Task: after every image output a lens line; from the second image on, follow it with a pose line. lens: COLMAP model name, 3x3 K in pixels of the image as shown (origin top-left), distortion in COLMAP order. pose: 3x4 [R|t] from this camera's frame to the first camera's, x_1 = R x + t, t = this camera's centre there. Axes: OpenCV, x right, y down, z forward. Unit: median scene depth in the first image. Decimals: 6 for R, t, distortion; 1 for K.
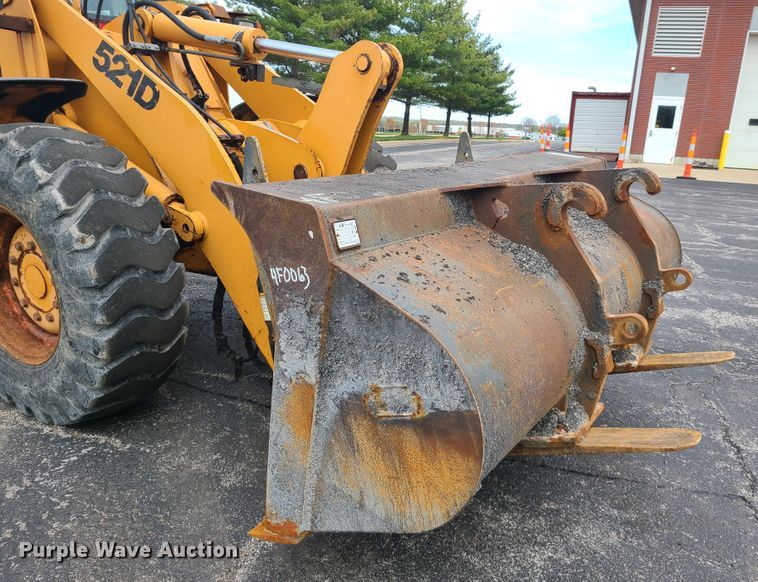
lens RADIAL K [[585.9, 0, 412.6], [0, 585.9, 312.0], [0, 0, 1]] dist [0.044237, -0.025031]
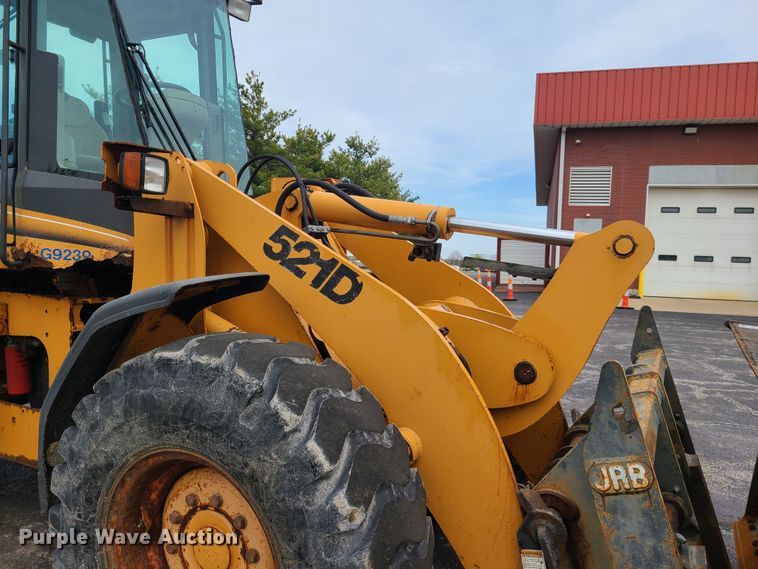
lens RADIAL K [[523.8, 0, 348.3], [0, 523.8, 296.5], [0, 0, 1]] dist [0.031380, -0.002095]
pose [[0.997231, -0.029112, 0.068428, -0.509855], [0.044141, 0.972273, -0.229644, -0.194506], [-0.059846, 0.232029, 0.970866, 0.312969]]
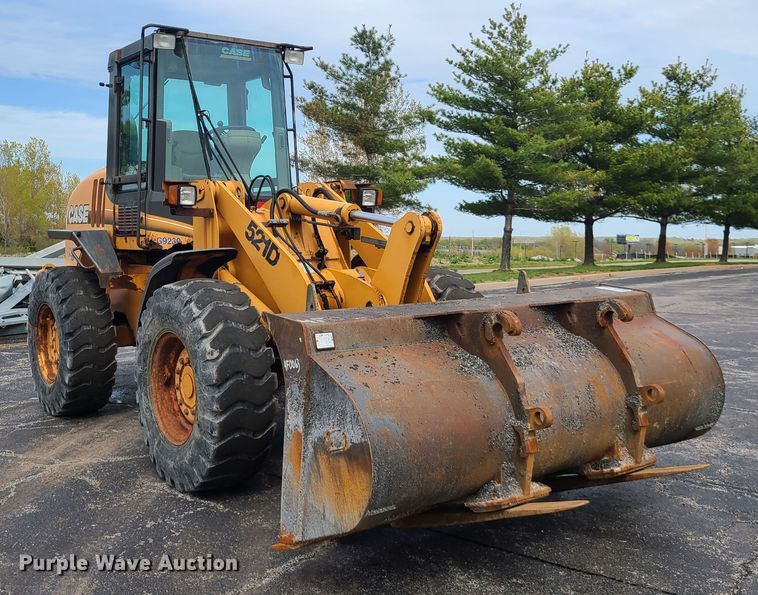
lens RADIAL K [[822.1, 0, 380.3], [0, 822.1, 294.4], [0, 0, 1]] dist [0.035191, 0.000000]
pose [[0.918275, -0.020380, -0.395417, 0.571440], [-0.080042, 0.968500, -0.235797, 0.165677], [0.387767, 0.248177, 0.887719, -0.624218]]
